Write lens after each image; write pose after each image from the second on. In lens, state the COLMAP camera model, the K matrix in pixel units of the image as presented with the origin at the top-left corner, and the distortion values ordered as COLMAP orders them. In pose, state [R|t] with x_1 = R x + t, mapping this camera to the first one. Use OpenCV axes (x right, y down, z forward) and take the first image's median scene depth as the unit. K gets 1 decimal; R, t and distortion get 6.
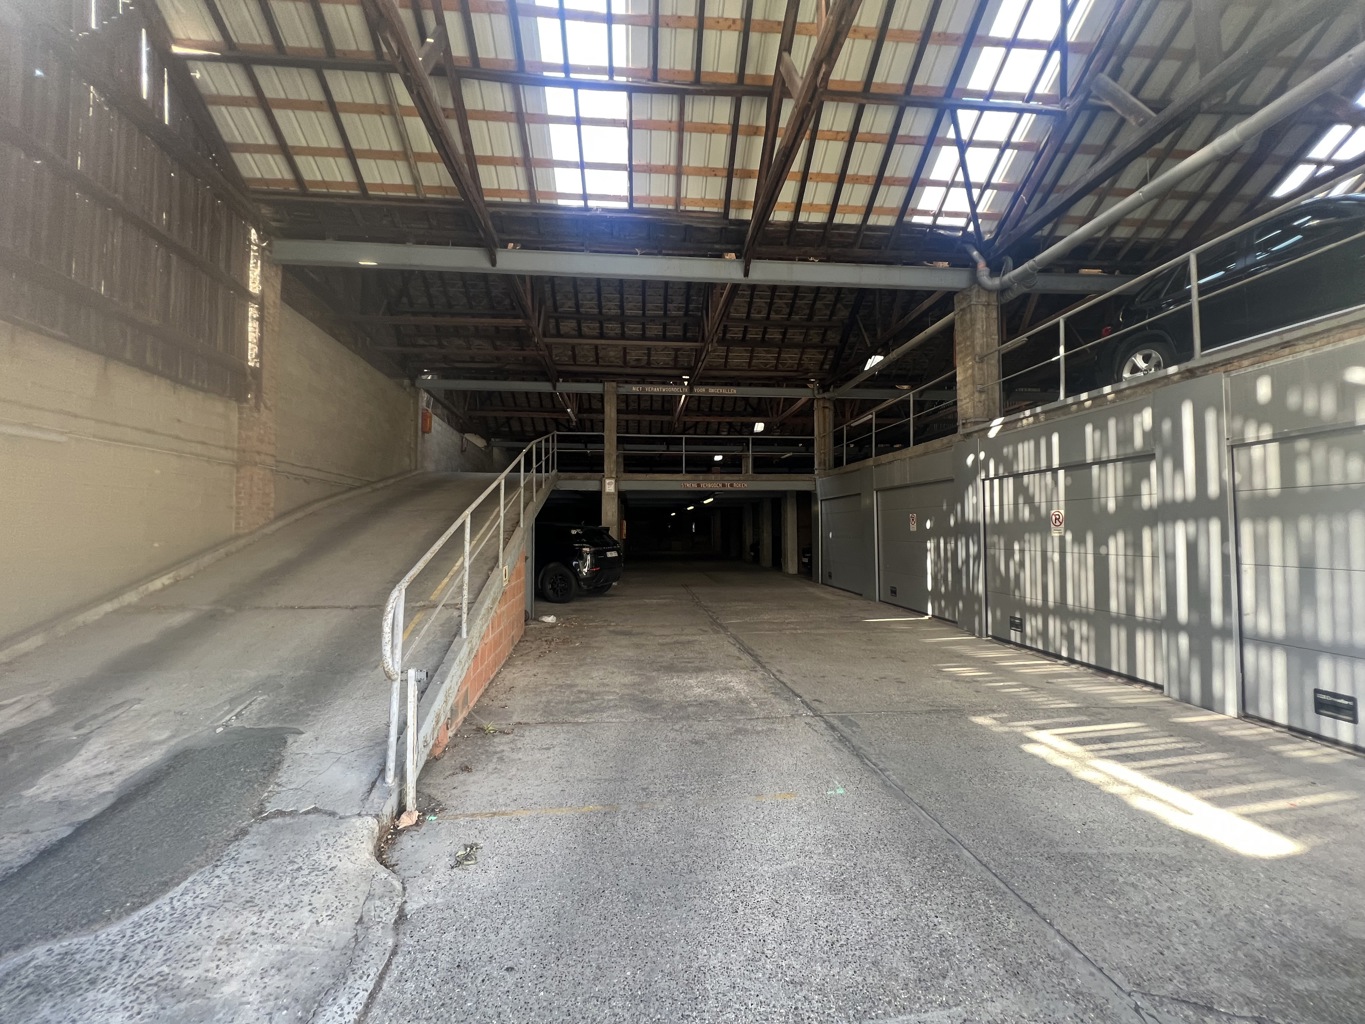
lens RADIAL K [[548.0, 0, 683.6], [0, 548.0, 512.4], [0, 0, 1]] dist [-0.001627, 0.000683]
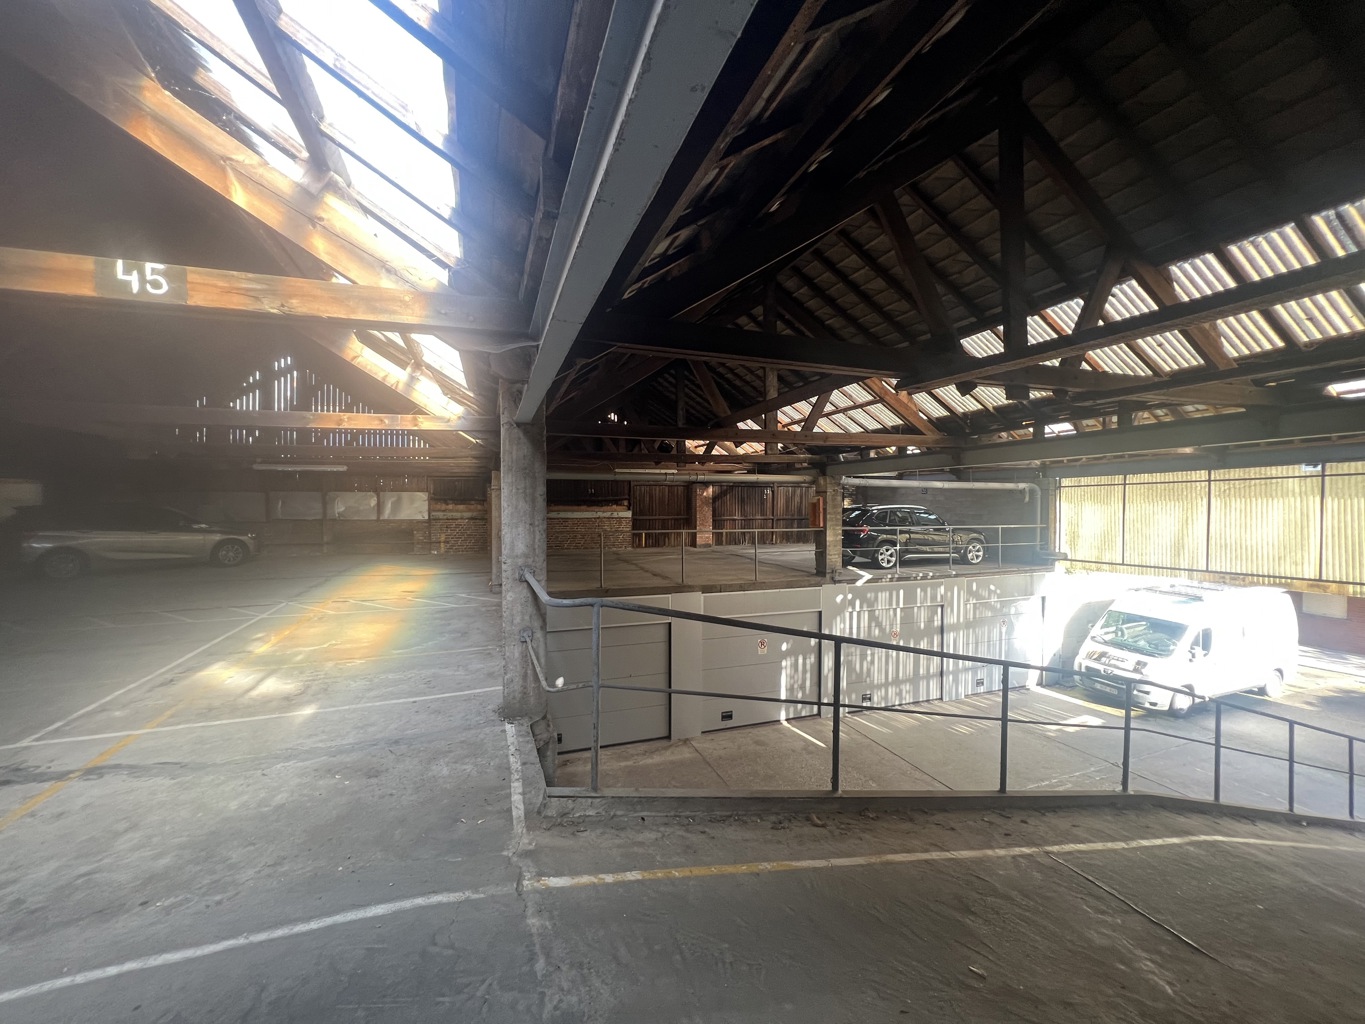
lens RADIAL K [[548.0, 0, 677.2], [0, 548.0, 507.4], [0, 0, 1]] dist [-0.001627, 0.000683]
pose [[-0.254253, -0.009657, 0.967089, -0.885857], [-0.033954, 0.999423, 0.001054, -0.373286], [-0.966542, -0.032568, -0.254434, 2.064779]]
